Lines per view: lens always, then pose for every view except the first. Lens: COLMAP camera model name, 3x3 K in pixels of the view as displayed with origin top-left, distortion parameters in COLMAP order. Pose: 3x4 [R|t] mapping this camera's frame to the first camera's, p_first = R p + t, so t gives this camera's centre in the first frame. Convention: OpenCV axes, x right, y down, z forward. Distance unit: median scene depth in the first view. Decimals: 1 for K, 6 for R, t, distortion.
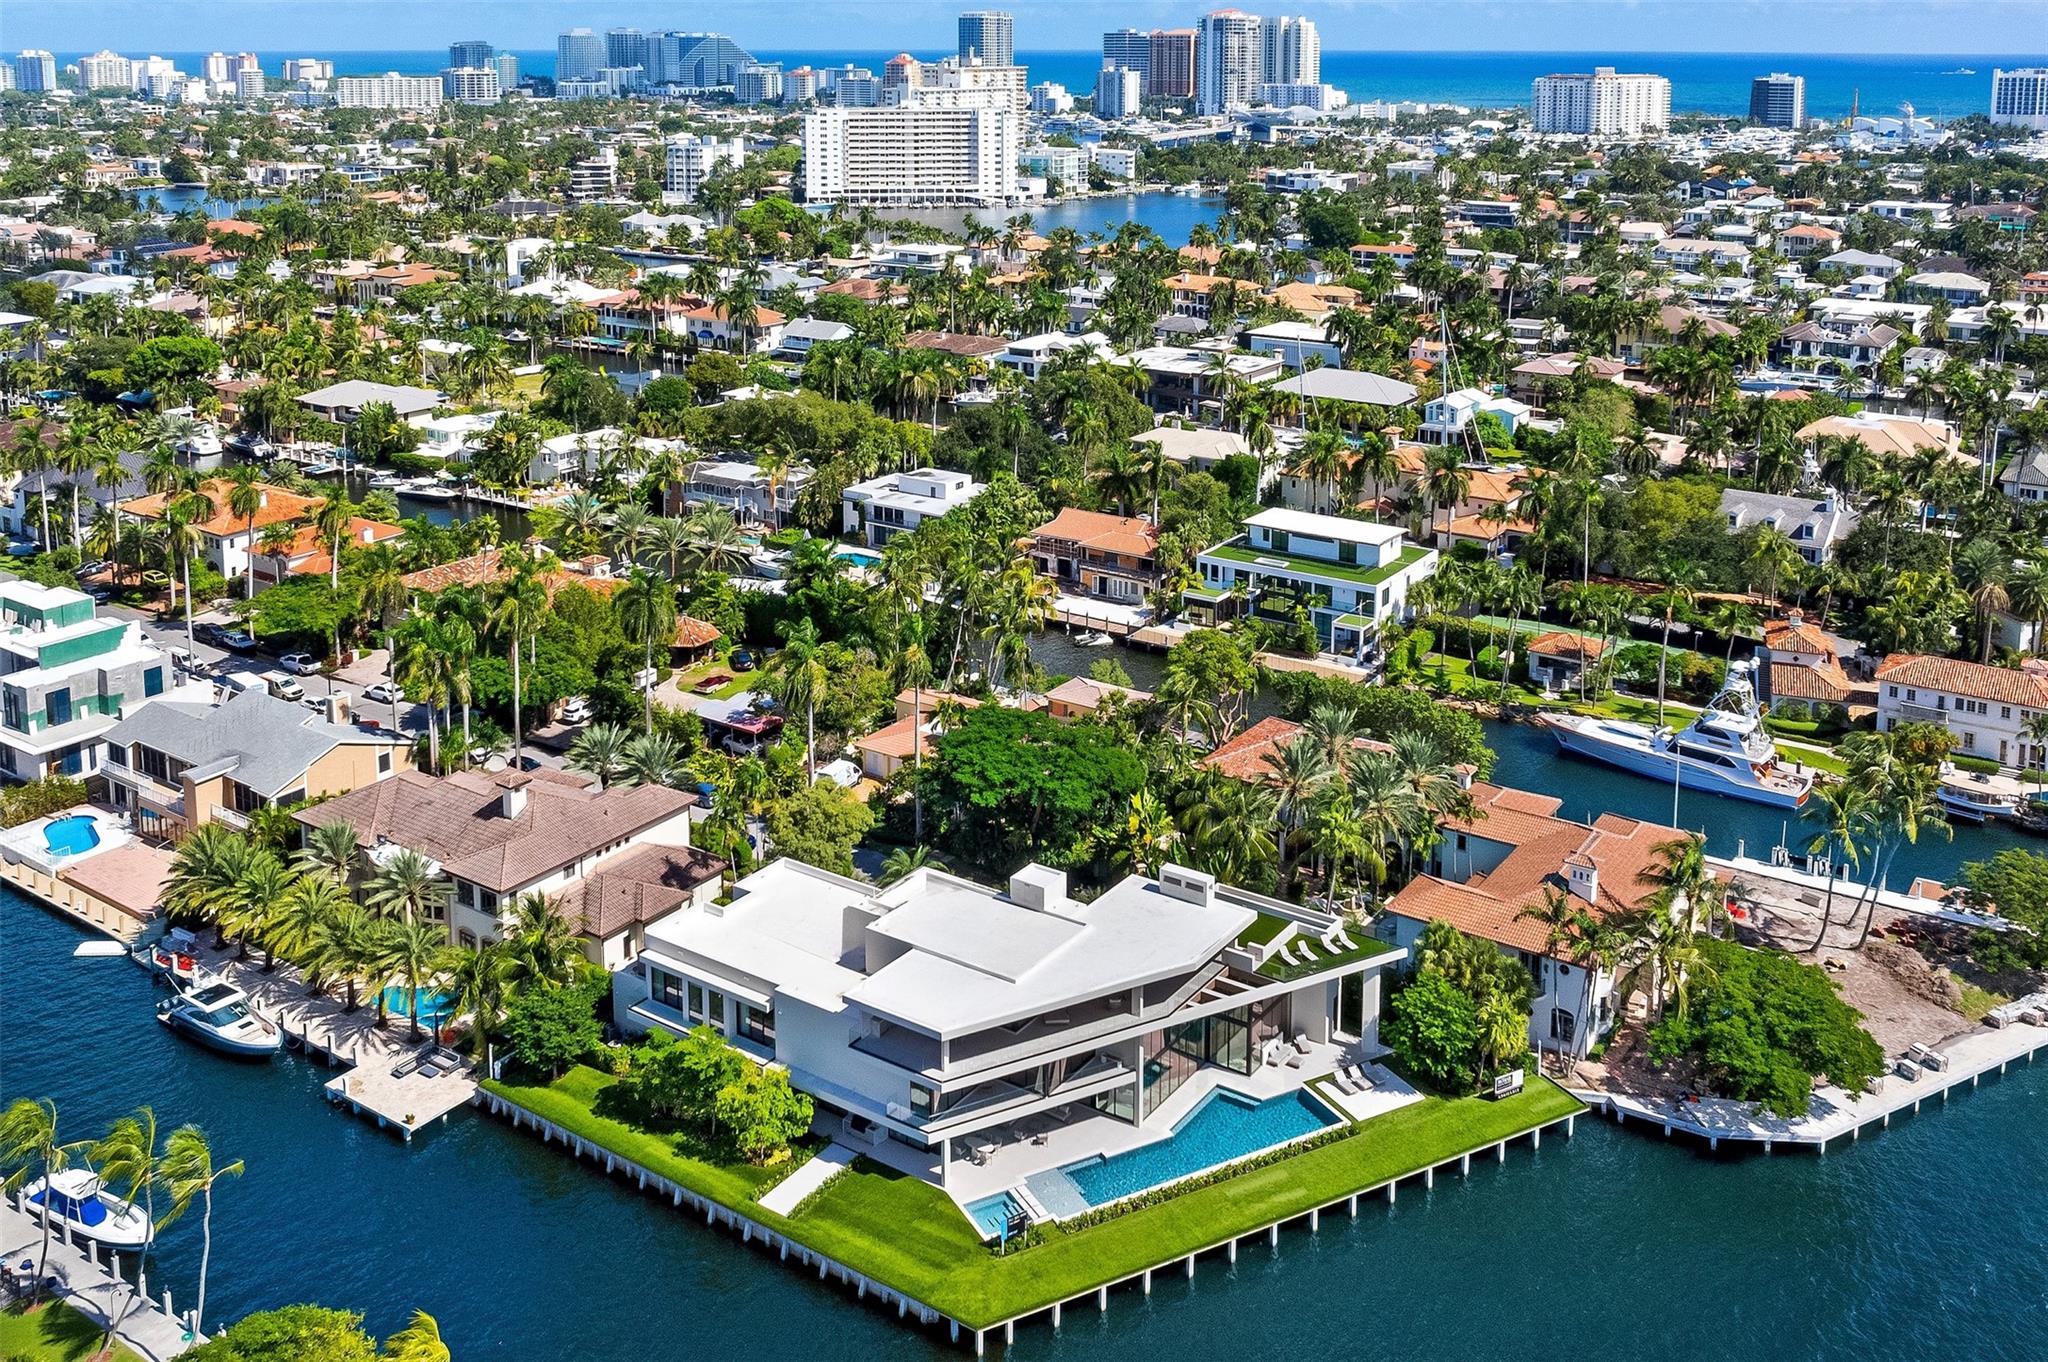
lens RADIAL K [[1827.2, 0, 1023.8], [0, 1827.2, 491.1], [0, 0, 1]] dist [0.010213, -0.057837]
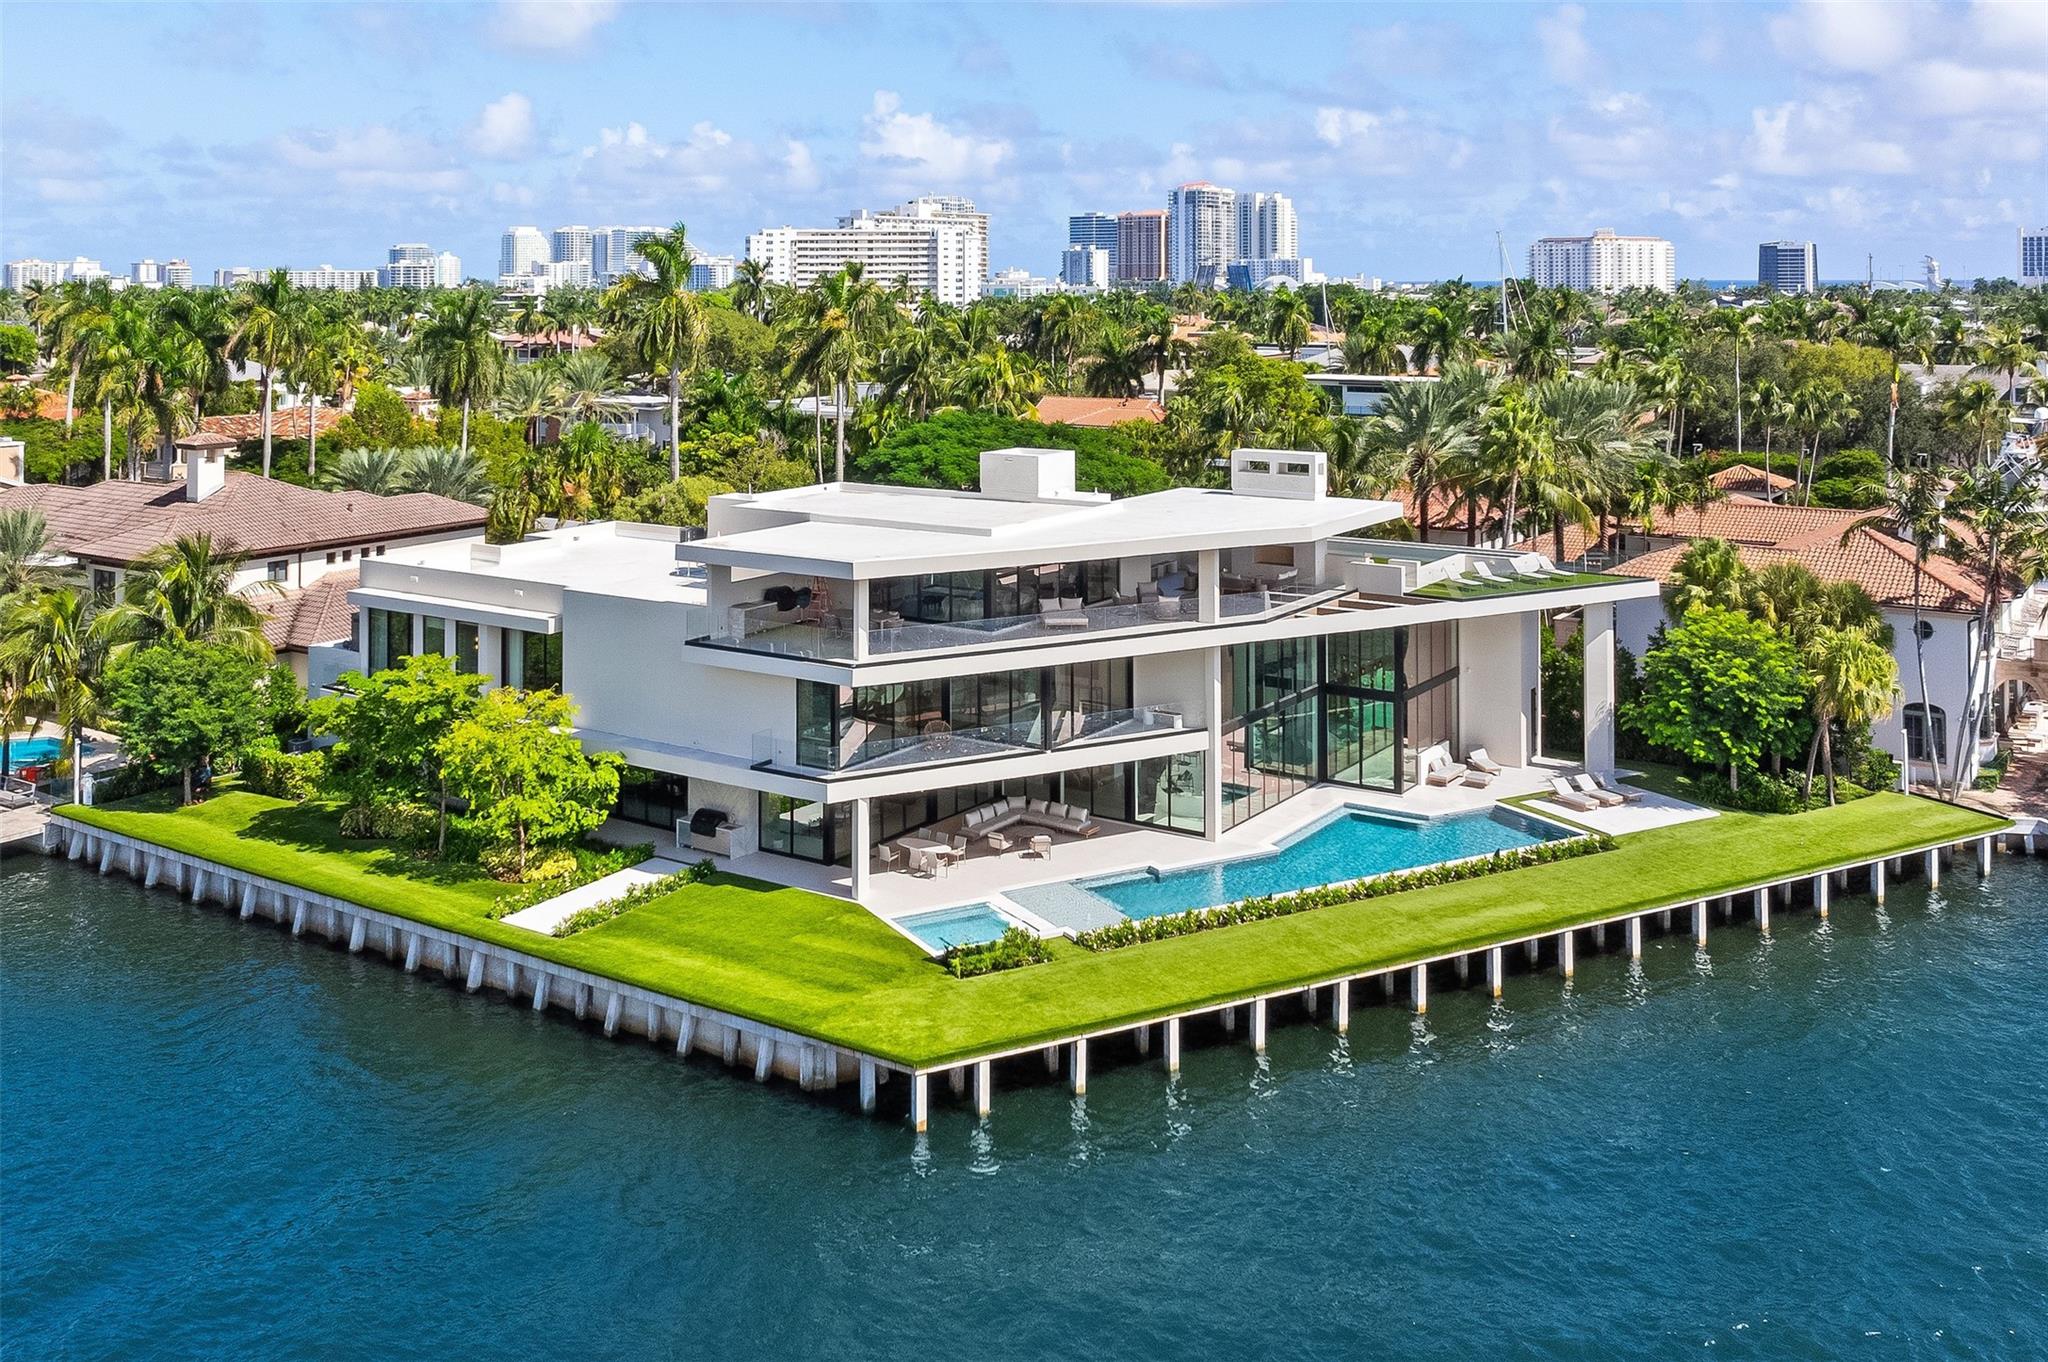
lens RADIAL K [[1868.0, 0, 961.8], [0, 1868.0, 487.9], [0, 0, 1]] dist [-0.010700, -0.057579]
pose [[0.999912, -0.004344, -0.012571, -0.005681], [0.002244, 0.986701, -0.162531, 0.329795], [0.013110, 0.162488, 0.986623, 0.421924]]
